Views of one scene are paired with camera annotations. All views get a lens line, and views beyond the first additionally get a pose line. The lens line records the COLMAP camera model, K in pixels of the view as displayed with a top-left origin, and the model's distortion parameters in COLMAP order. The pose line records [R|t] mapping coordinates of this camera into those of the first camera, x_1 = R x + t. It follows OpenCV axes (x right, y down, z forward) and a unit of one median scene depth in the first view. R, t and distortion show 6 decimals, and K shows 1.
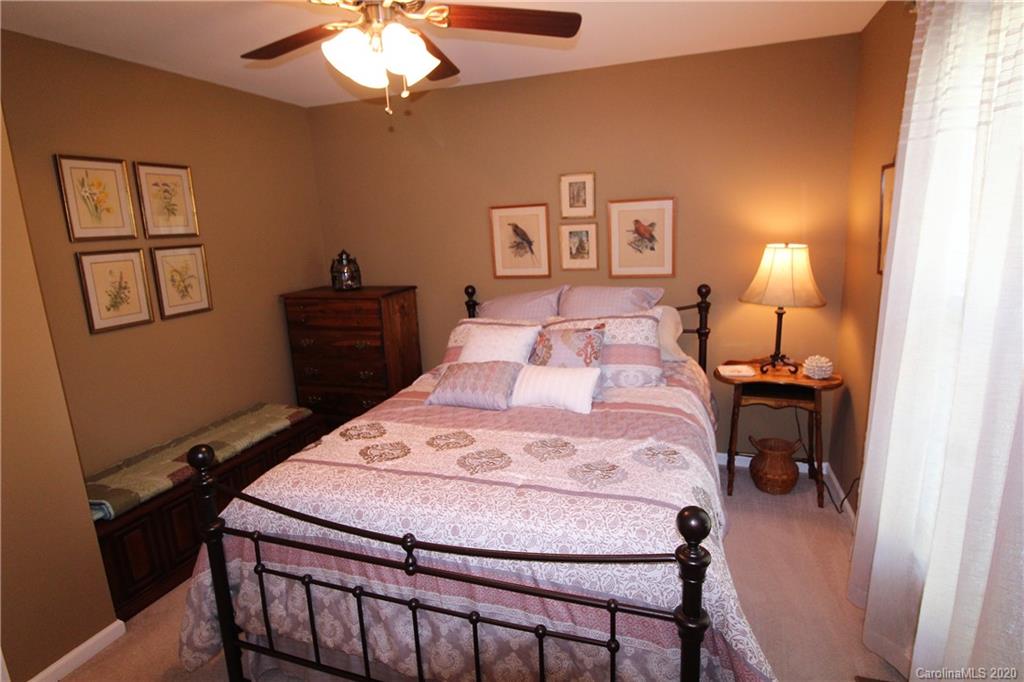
lens RADIAL K [[527.7, 0, 521.7], [0, 527.7, 328.0], [0, 0, 1]] dist [0.002395, -0.013948]
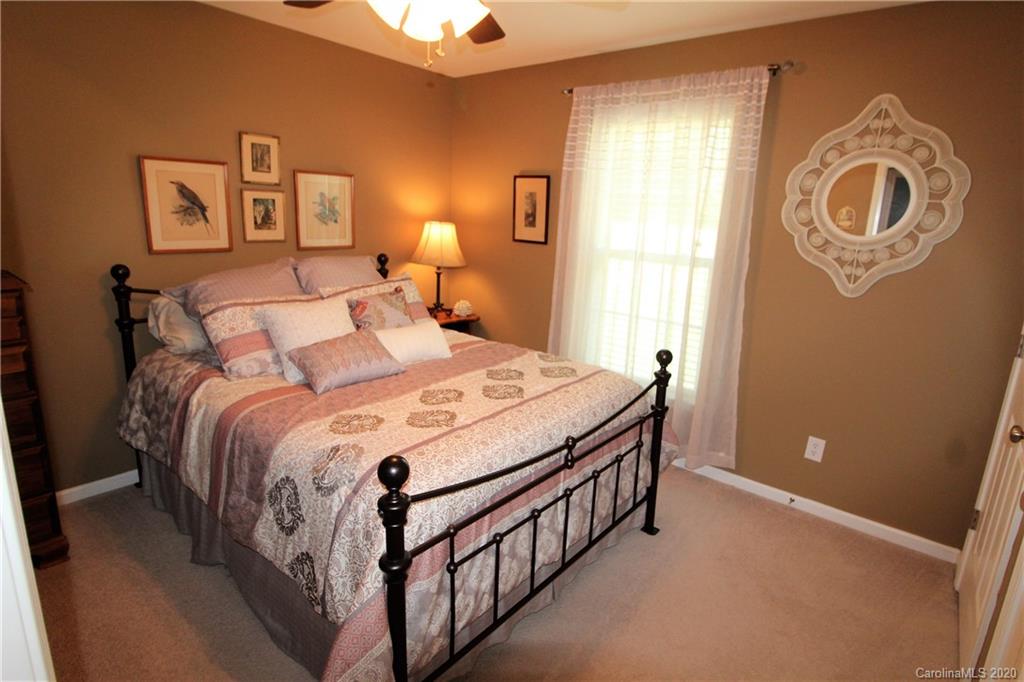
lens RADIAL K [[527.7, 0, 521.7], [0, 527.7, 328.0], [0, 0, 1]] dist [0.002395, -0.013948]
pose [[0.353935, -0.146272, 0.923761, -0.700062], [0.123629, 0.986344, 0.108814, -0.009218], [-0.927063, 0.075691, 0.367186, 0.313731]]
